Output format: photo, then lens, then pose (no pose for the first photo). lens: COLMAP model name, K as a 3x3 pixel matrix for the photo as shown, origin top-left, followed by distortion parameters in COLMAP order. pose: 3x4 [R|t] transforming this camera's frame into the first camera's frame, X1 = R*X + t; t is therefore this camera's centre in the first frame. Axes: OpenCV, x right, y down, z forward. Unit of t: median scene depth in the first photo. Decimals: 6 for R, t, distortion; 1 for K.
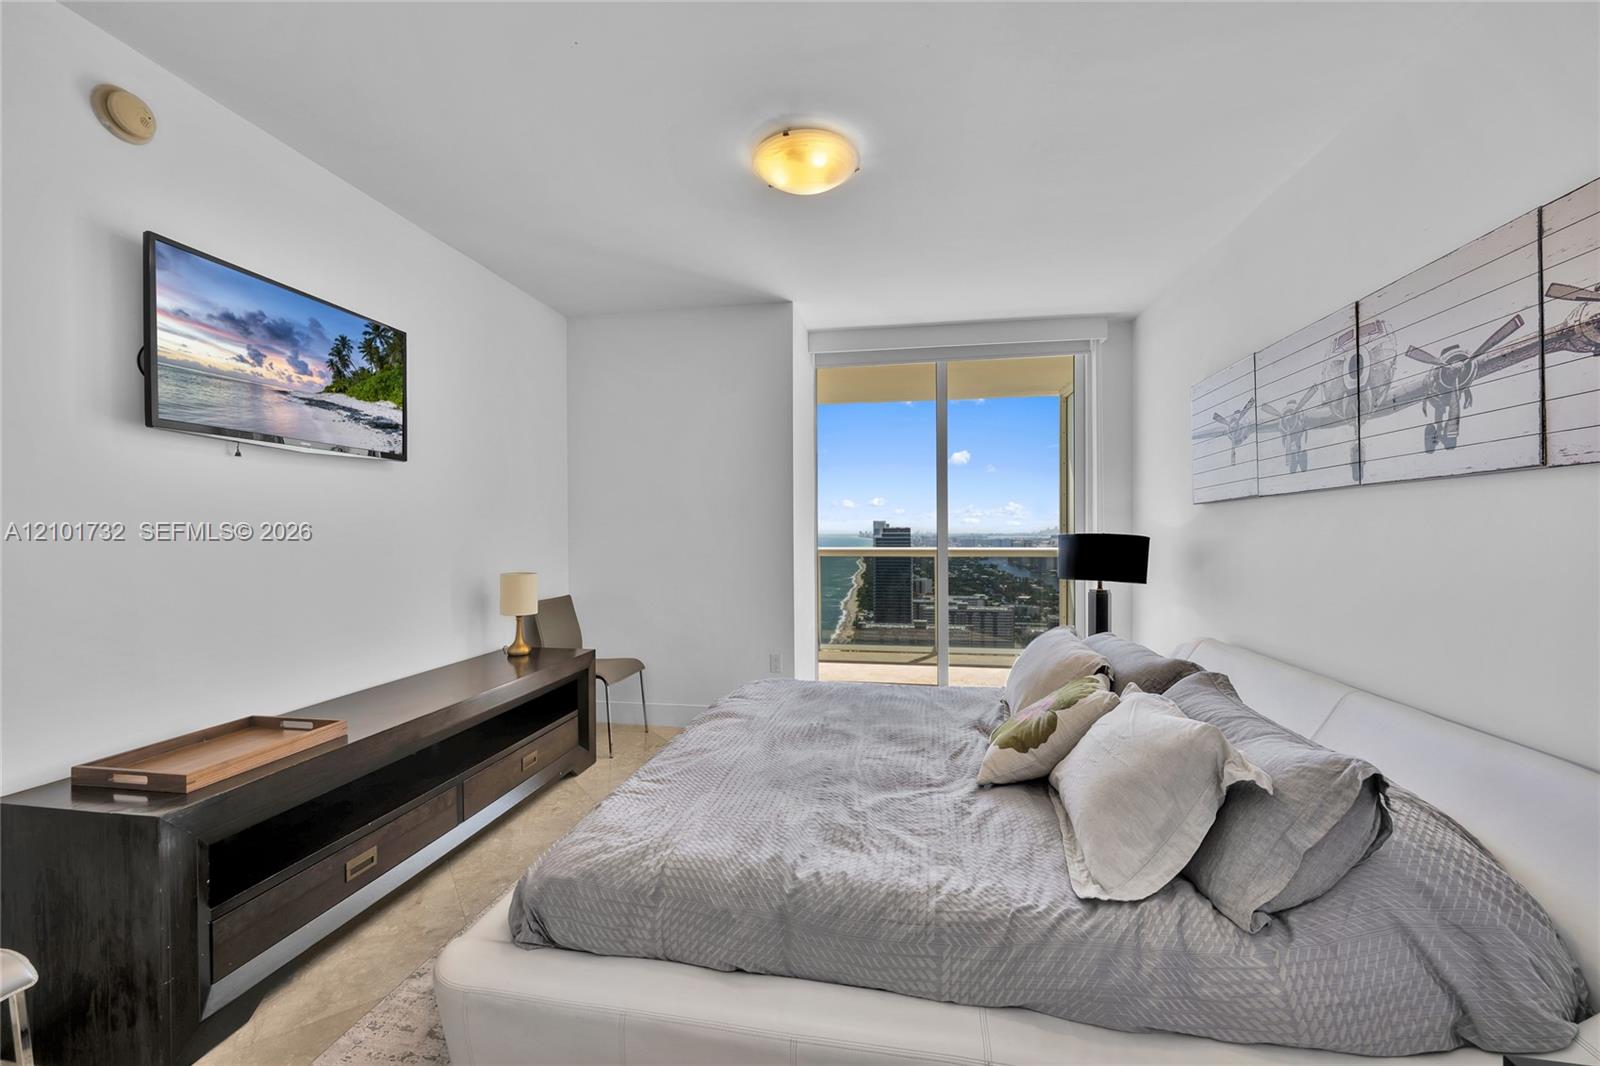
lens RADIAL K [[633.4, 0, 797.8], [0, 633.4, 536.6], [0, 0, 1]] dist [-0.002050, 0.000209]
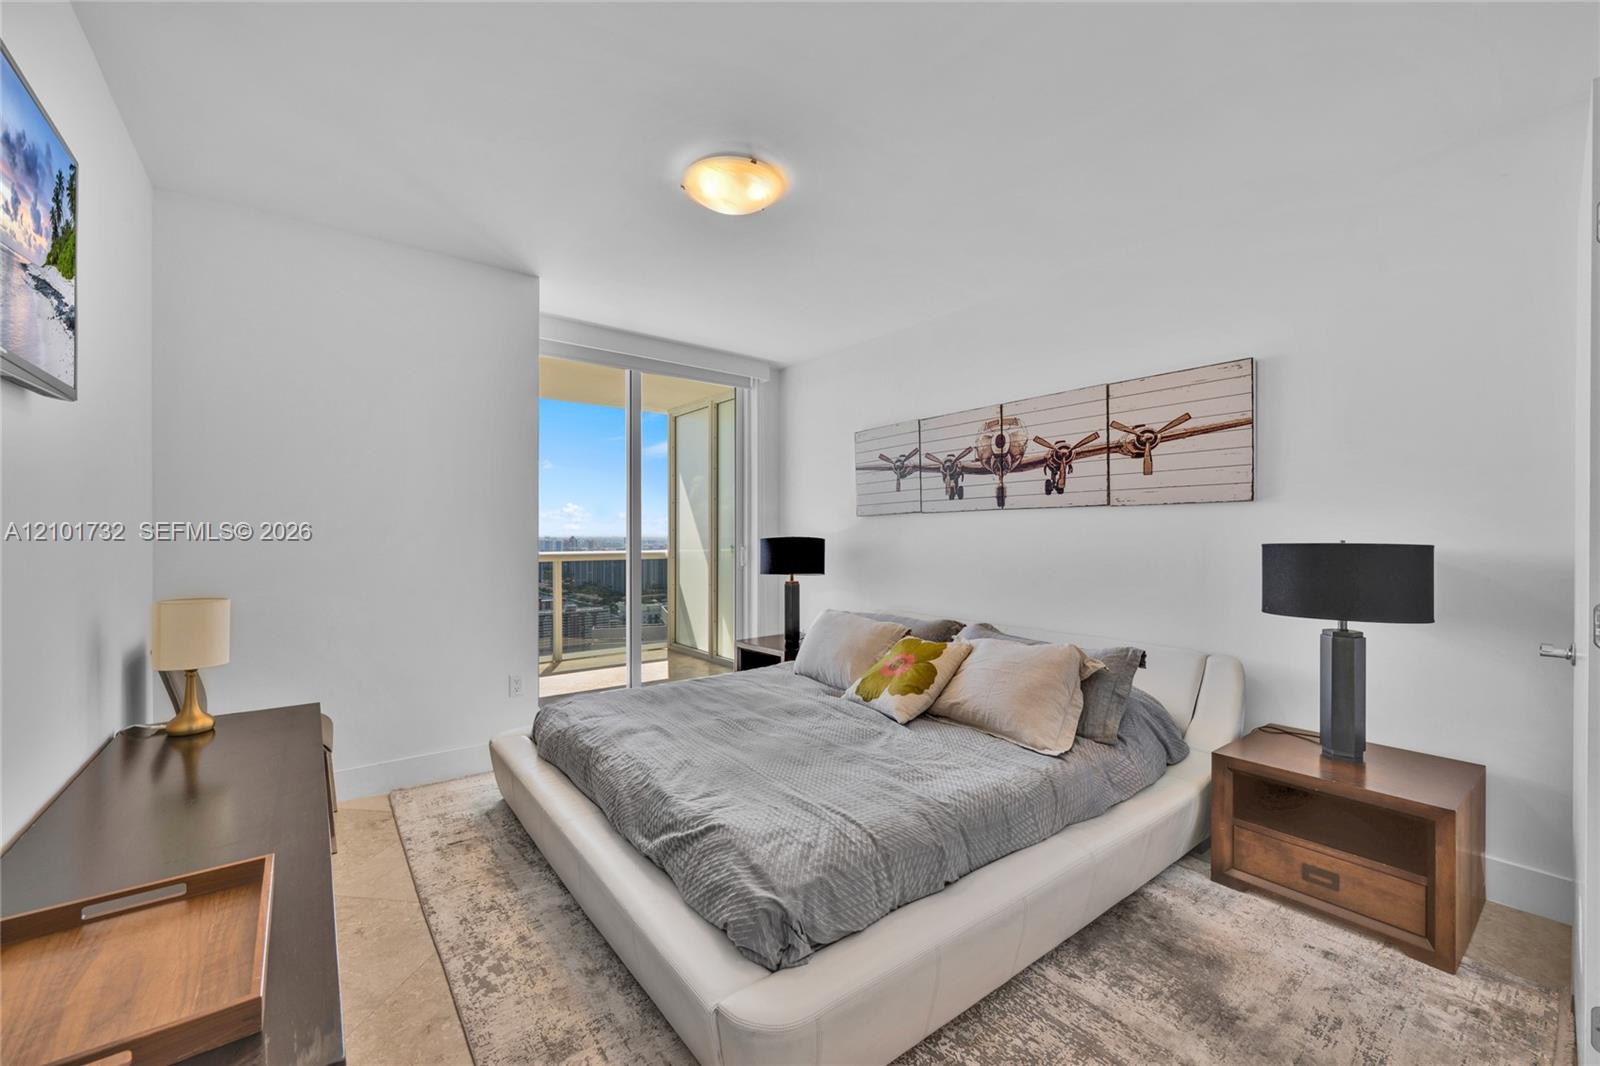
lens RADIAL K [[633.4, 0, 797.8], [0, 633.4, 536.6], [0, 0, 1]] dist [-0.002050, 0.000209]
pose [[0.673431, 0.003074, 0.739244, -0.821109], [0.001758, 0.999982, -0.005760, 0.002595], [-0.739248, 0.005179, 0.673413, 0.250409]]
